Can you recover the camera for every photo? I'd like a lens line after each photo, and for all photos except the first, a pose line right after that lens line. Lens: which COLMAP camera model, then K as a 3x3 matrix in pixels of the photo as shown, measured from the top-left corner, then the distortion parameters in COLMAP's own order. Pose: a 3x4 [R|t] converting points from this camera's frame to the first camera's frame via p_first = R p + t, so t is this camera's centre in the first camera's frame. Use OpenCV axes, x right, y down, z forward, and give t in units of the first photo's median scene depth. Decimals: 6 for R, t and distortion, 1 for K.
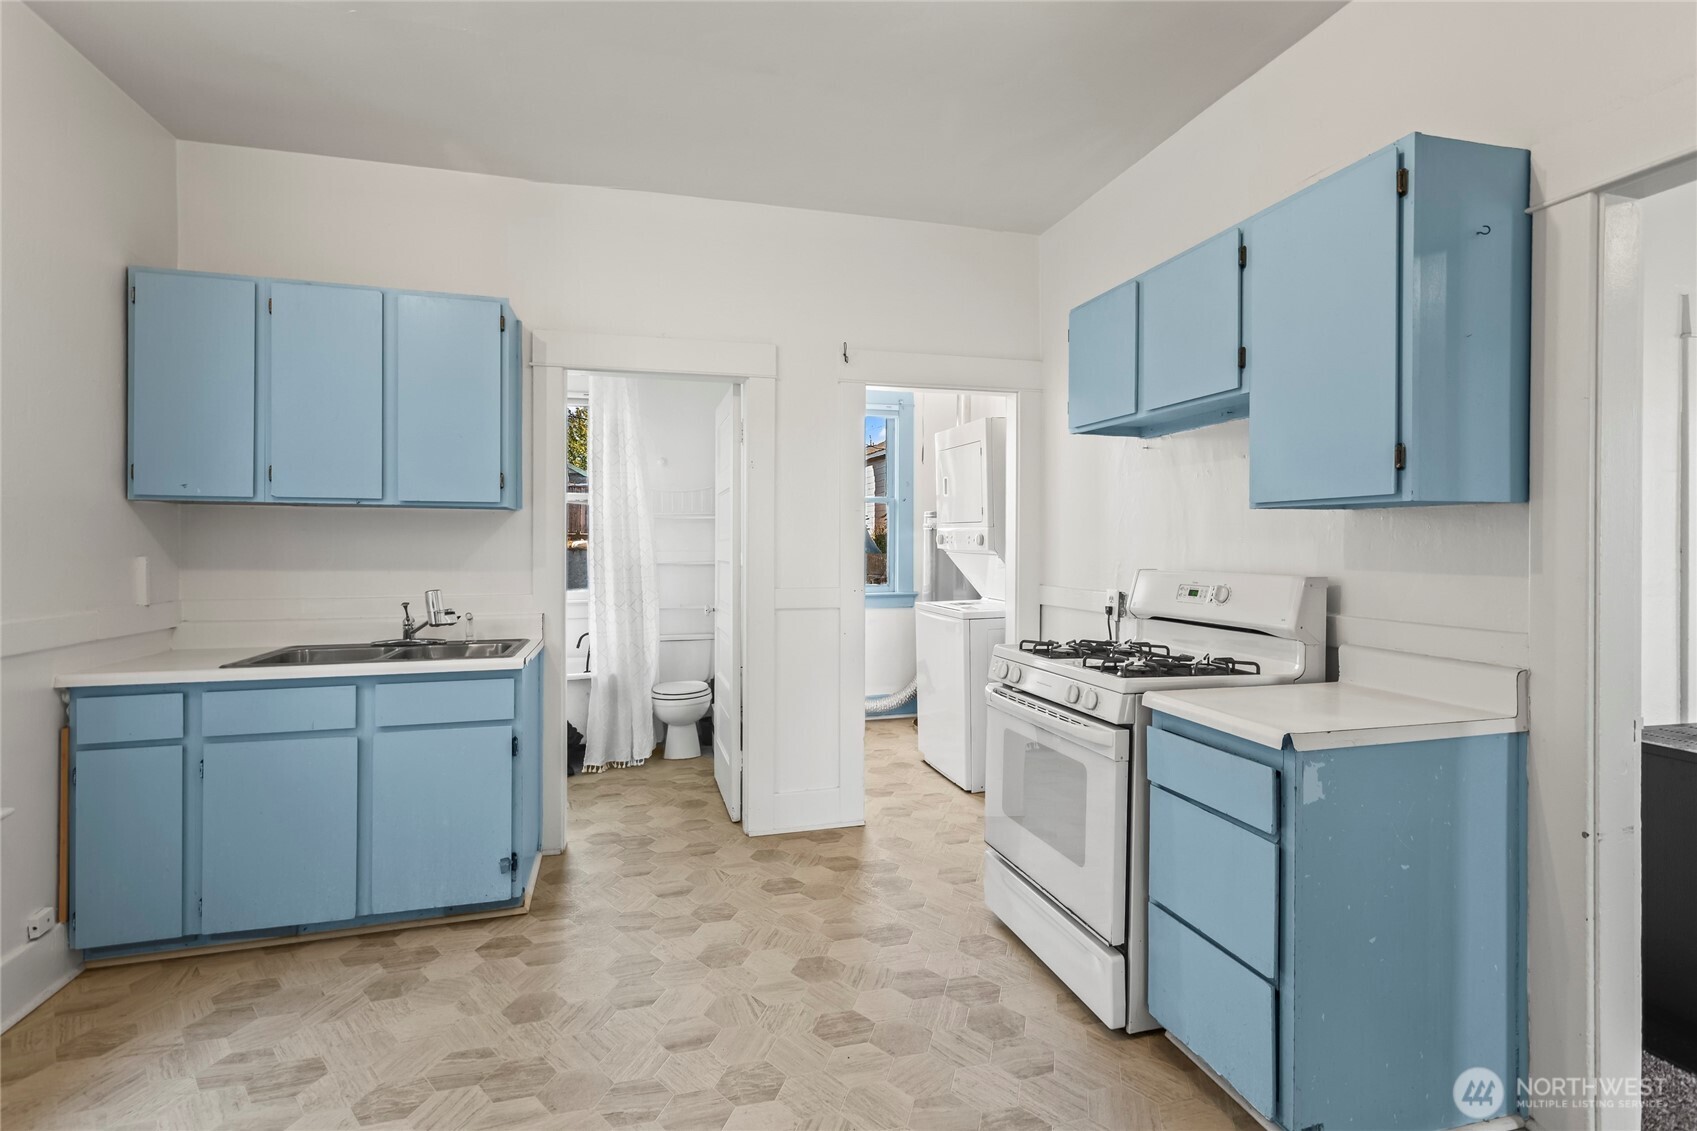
lens RADIAL K [[810.4, 0, 854.9], [0, 810.4, 555.1], [0, 0, 1]] dist [0.000043, 0.000875]
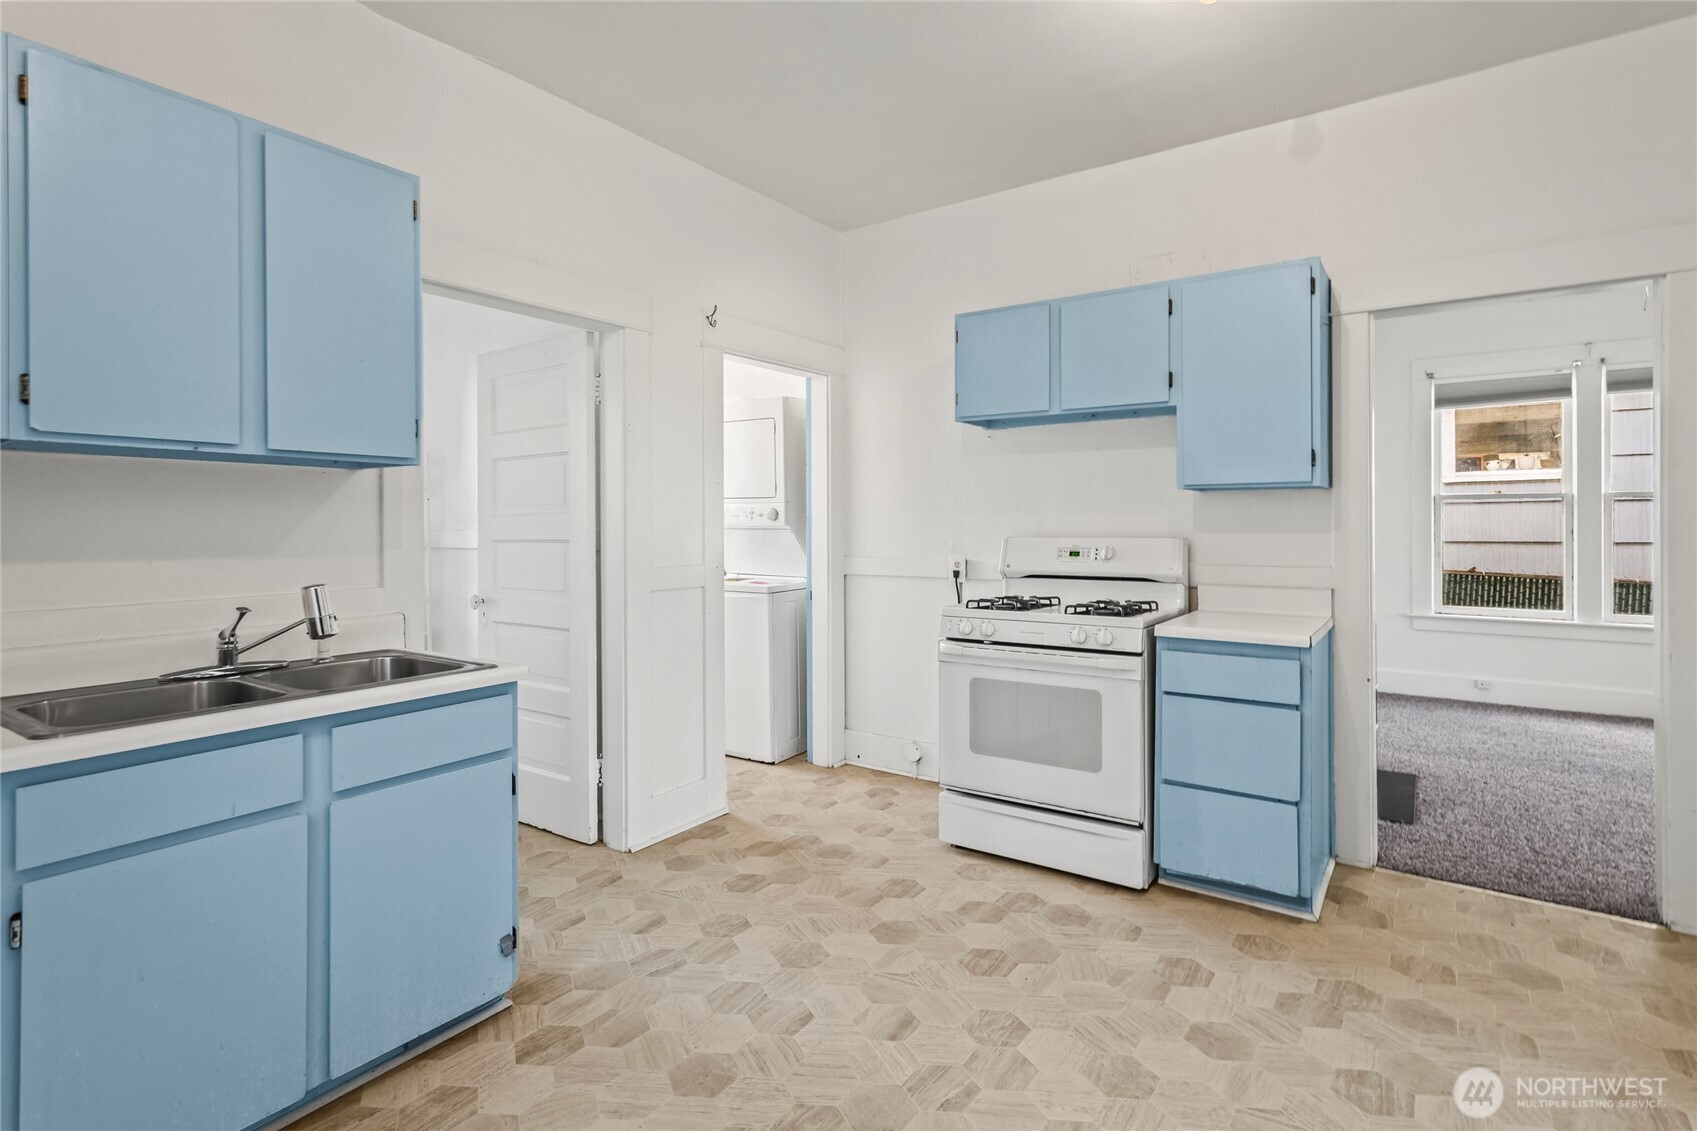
lens RADIAL K [[825.2, 0, 859.8], [0, 825.2, 530.7], [0, 0, 1]] dist [-0.000381, 0.000041]
pose [[0.771058, -0.010576, 0.636677, -0.673181], [0.014987, 0.999887, -0.001541, 0.006721], [-0.636589, 0.010730, 0.771129, 0.205897]]
